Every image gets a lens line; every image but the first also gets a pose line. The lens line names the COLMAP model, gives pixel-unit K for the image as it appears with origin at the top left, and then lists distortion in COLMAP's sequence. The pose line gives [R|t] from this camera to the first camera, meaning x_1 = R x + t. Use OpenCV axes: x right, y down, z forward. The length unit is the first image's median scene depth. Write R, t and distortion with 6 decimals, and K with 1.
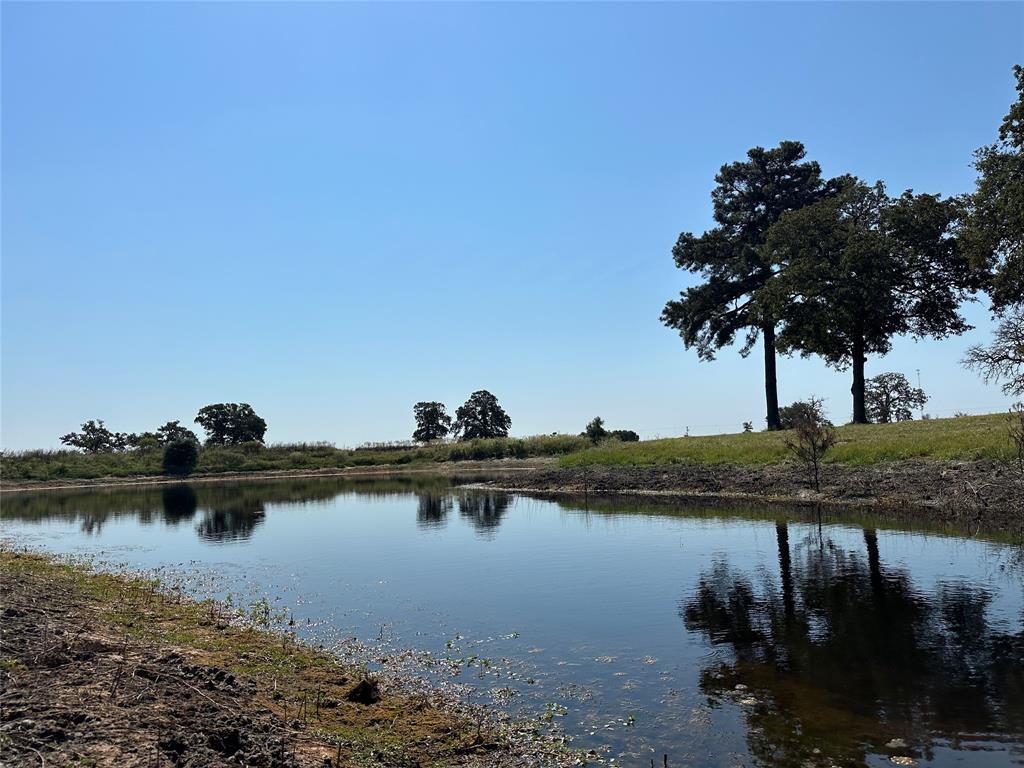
lens RADIAL K [[720.8, 0, 513.8], [0, 720.8, 392.1], [0, 0, 1]] dist [0.008577, -0.008577]
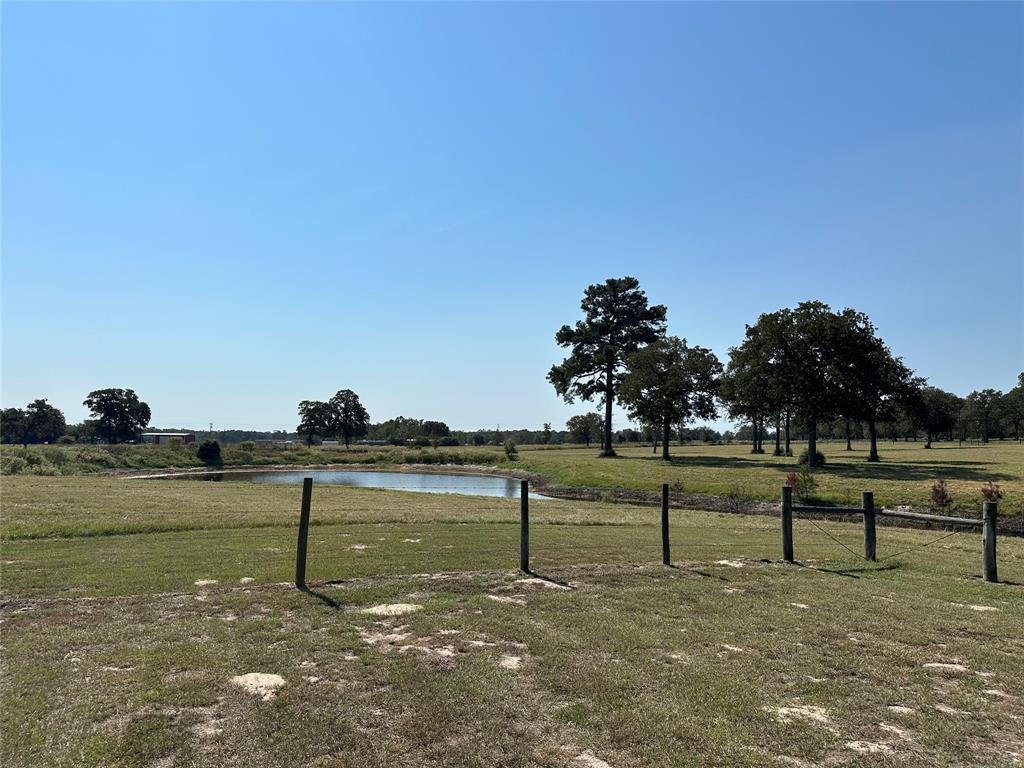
lens RADIAL K [[720.8, 0, 510.0], [0, 720.8, 379.4], [0, 0, 1]] dist [0.008577, -0.008577]
pose [[0.954283, 0.070755, 0.290410, -0.311243], [-0.073452, 0.997297, -0.001619, -0.085608], [-0.289739, -0.019787, 0.956901, -0.454469]]
